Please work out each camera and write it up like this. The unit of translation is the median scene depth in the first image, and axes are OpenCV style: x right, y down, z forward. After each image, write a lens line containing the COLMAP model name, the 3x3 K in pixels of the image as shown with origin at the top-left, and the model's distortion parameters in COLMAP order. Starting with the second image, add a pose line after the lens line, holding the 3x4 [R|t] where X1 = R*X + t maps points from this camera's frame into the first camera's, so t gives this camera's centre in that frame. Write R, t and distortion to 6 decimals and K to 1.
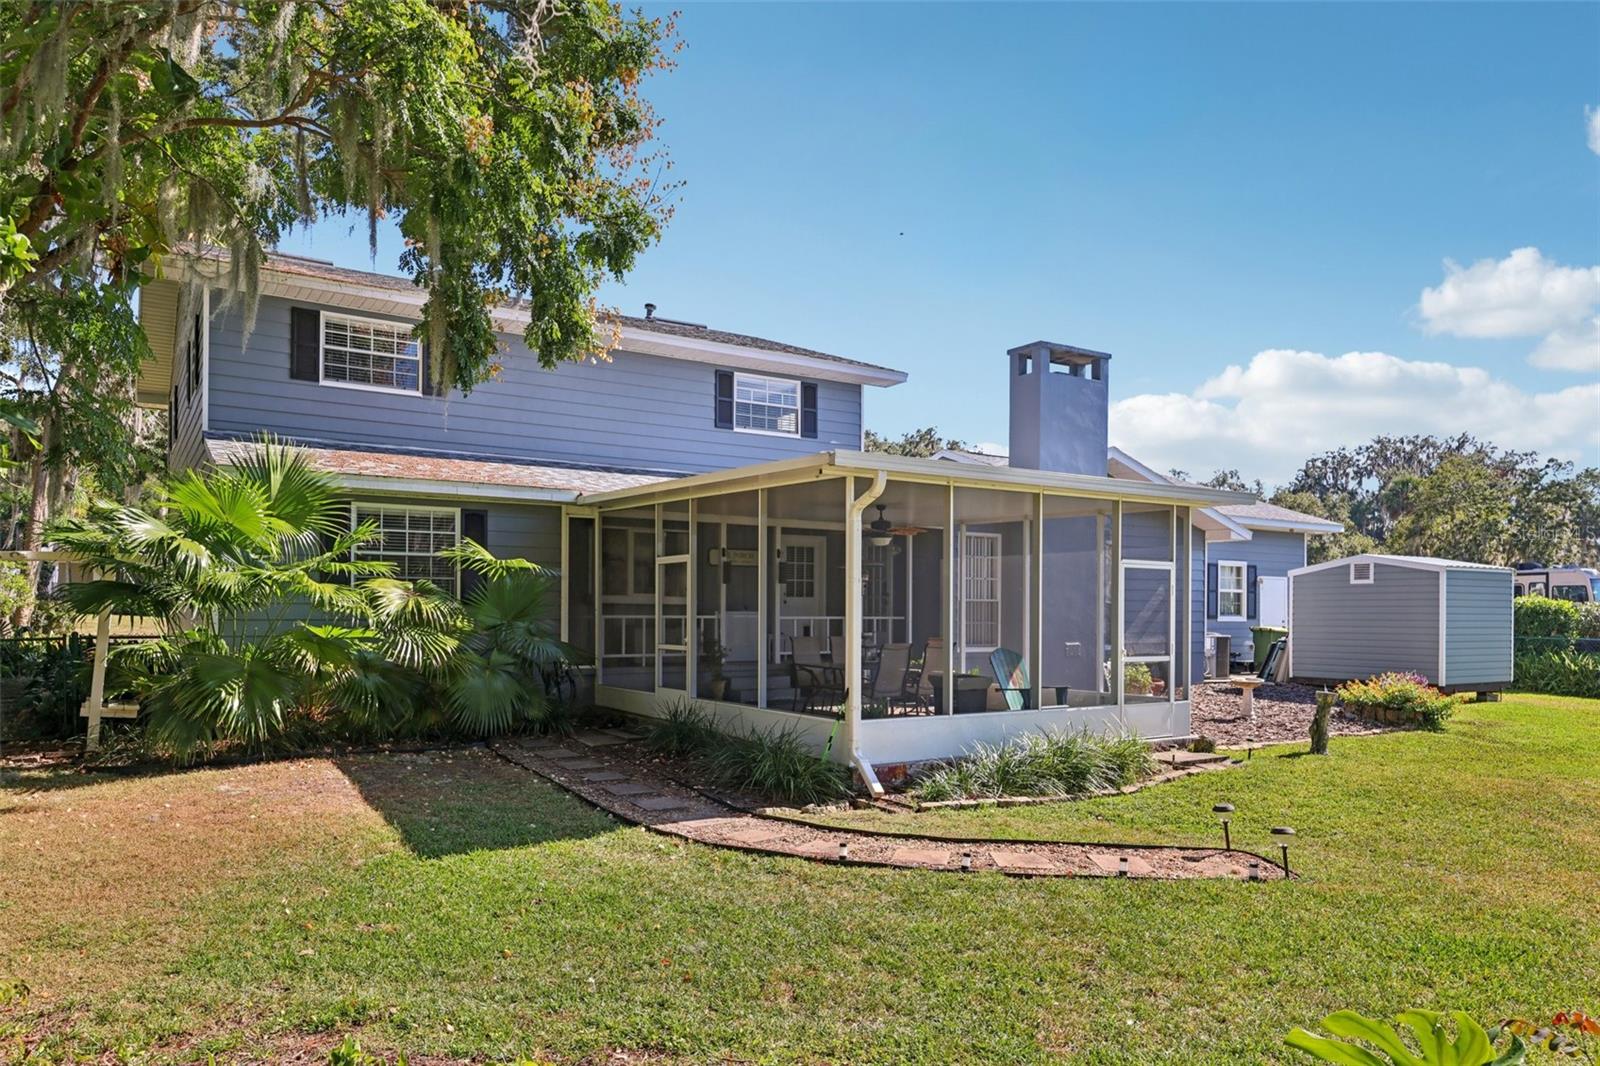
lens RADIAL K [[1060.8, 0, 766.7], [0, 1060.8, 613.8], [0, 0, 1]] dist [0.007525, 0.005141]
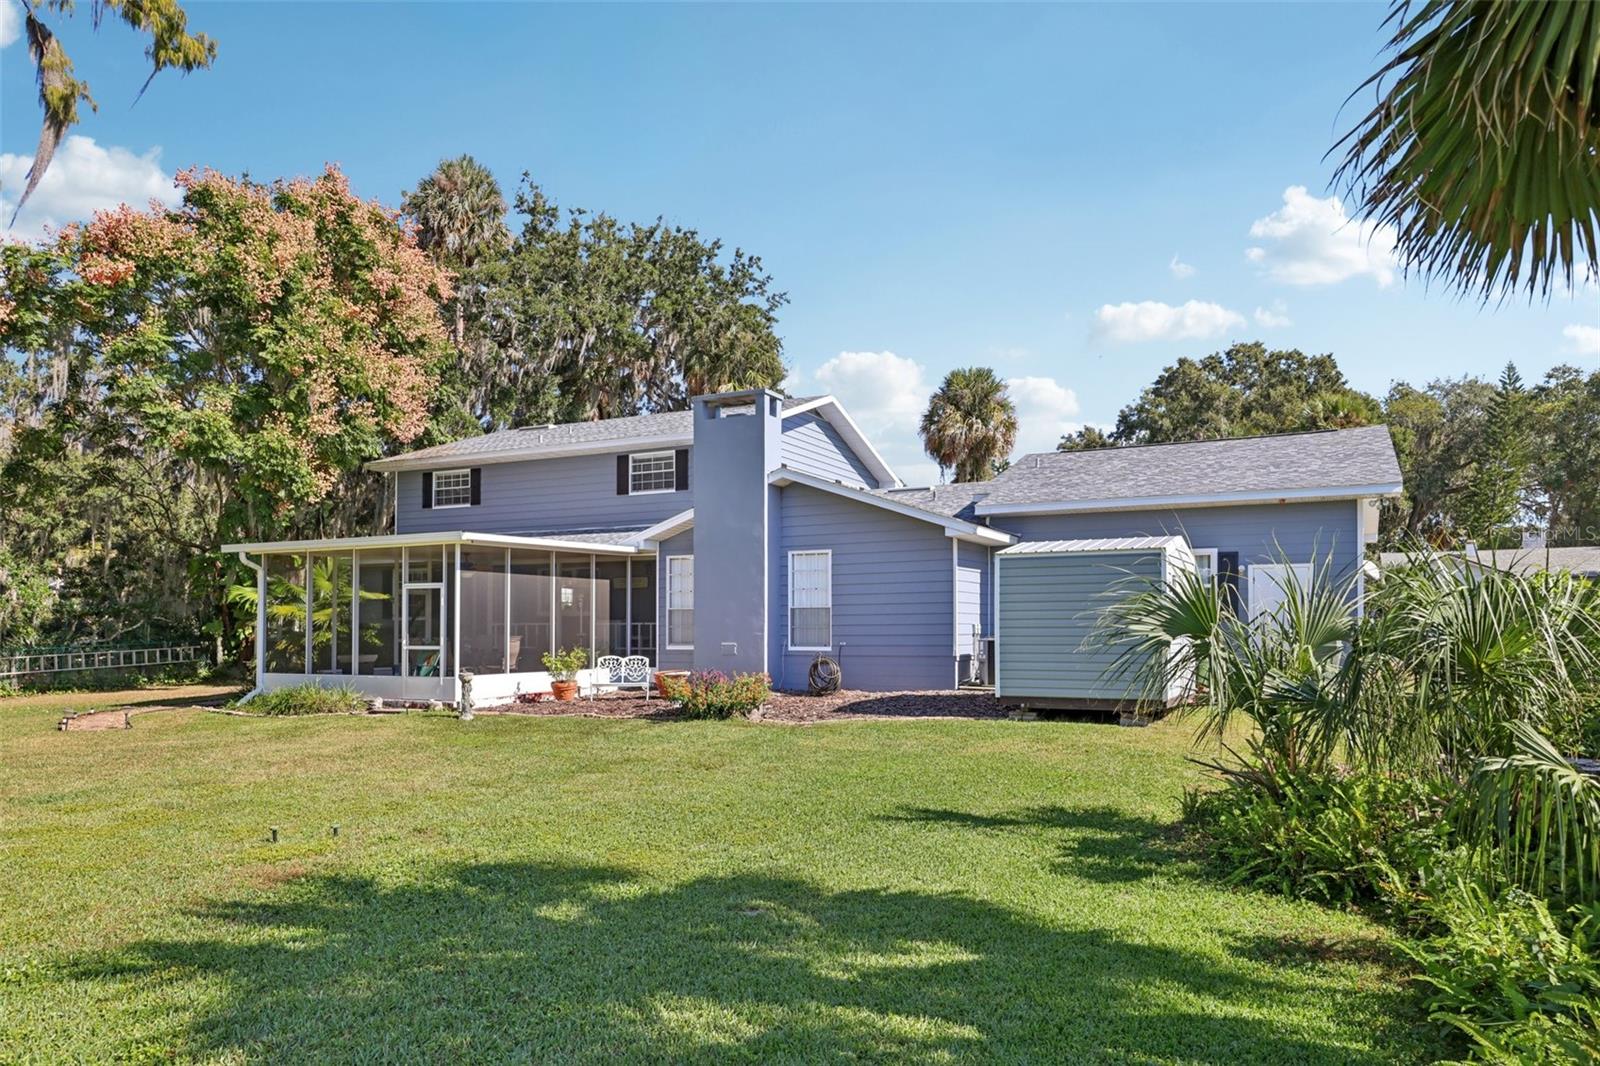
lens RADIAL K [[1060.8, 0, 820.3], [0, 1060.8, 624.8], [0, 0, 1]] dist [0.007525, 0.005141]
pose [[0.523818, -0.010252, -0.851769, 1.347587], [0.004593, 0.999947, -0.009211, 0.018620], [0.851818, 0.000913, 0.523837, 0.469723]]
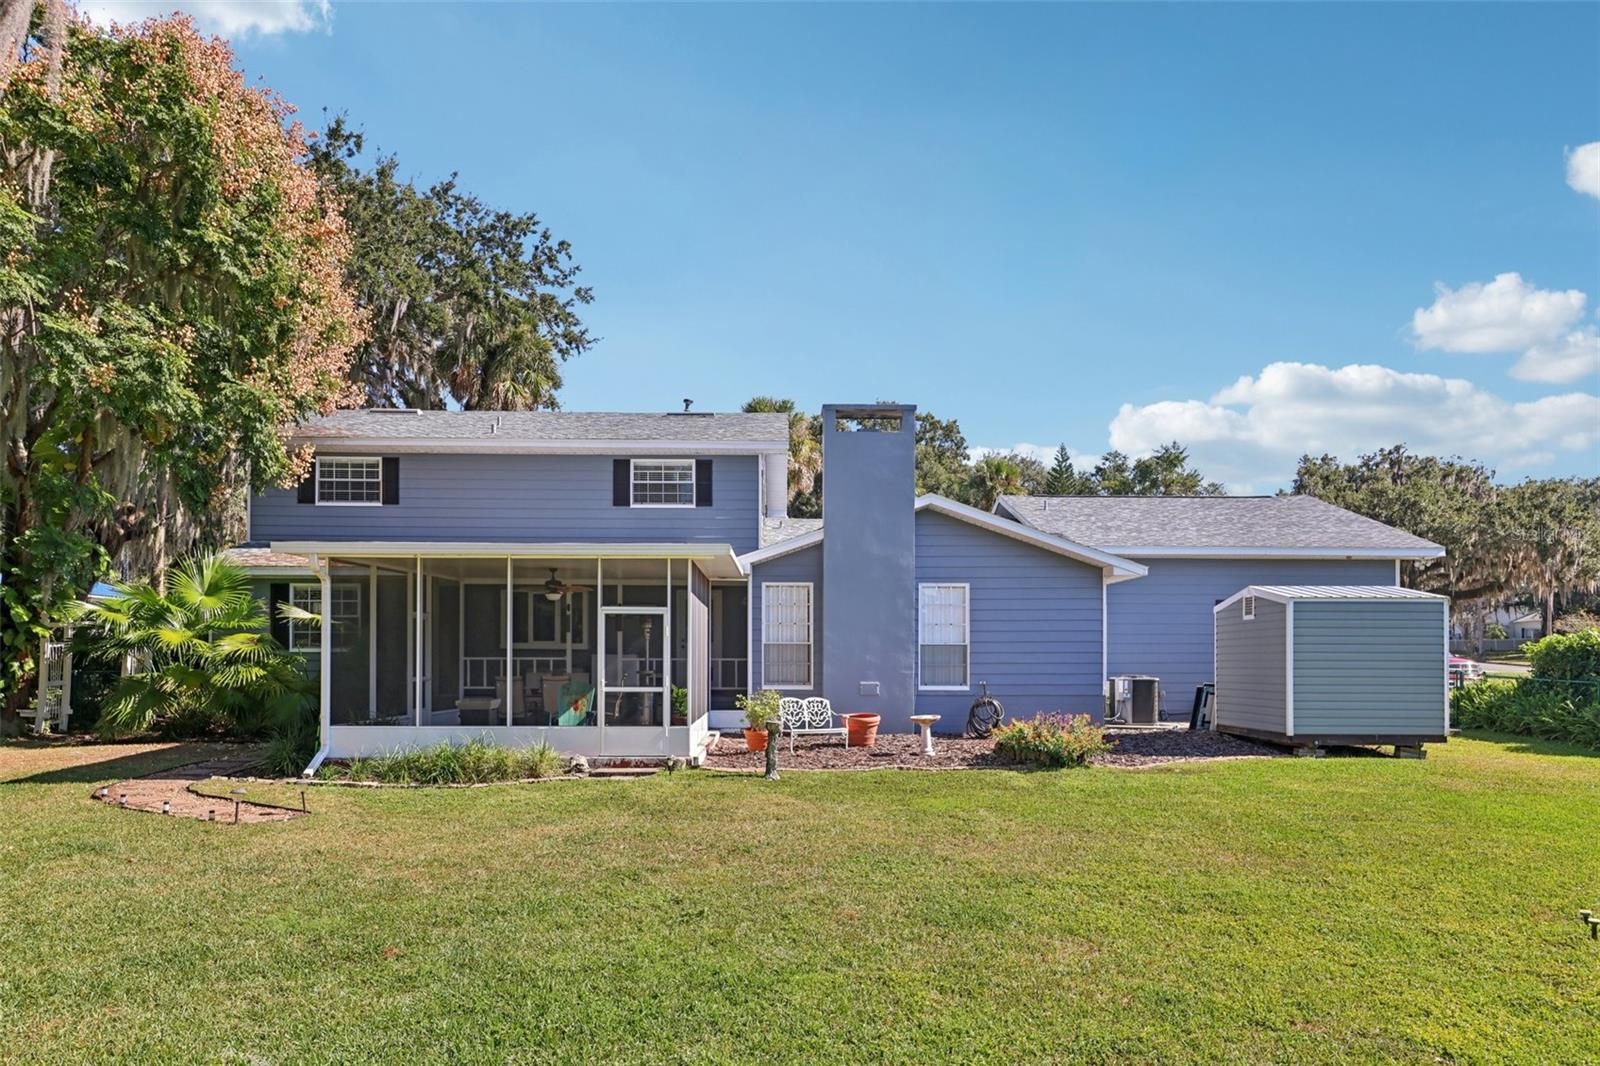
lens RADIAL K [[1060.8, 0, 799.0], [0, 1060.8, 683.4], [0, 0, 1]] dist [0.007525, 0.005141]
pose [[0.854479, 0.007294, -0.519434, 0.781734], [0.001016, 0.999876, 0.015710, 0.011964], [0.519484, -0.013952, 0.854366, 0.050817]]
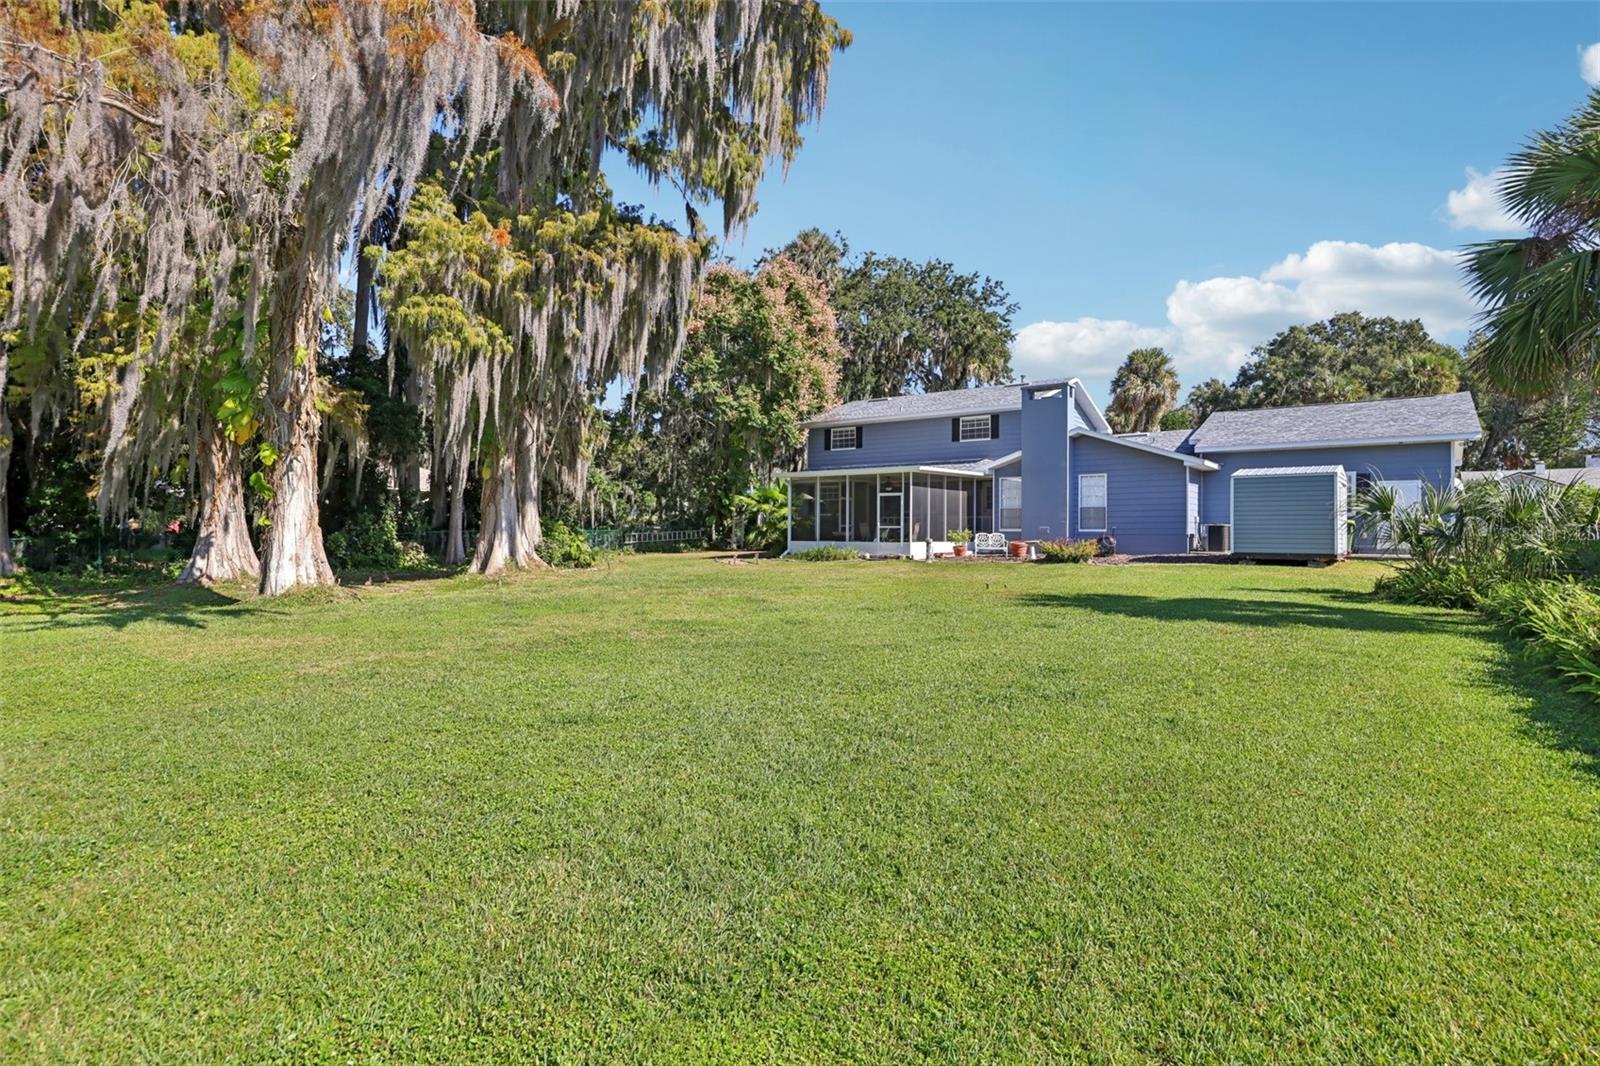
lens RADIAL K [[825.1, 0, 796.7], [0, 825.1, 532.2], [0, 0, 1]] dist [0.011720, -0.005554]
pose [[0.356430, -0.004622, -0.934311, 1.628582], [-0.003742, 0.999973, -0.006374, 0.049982], [0.934315, 0.005768, 0.356403, -0.029288]]
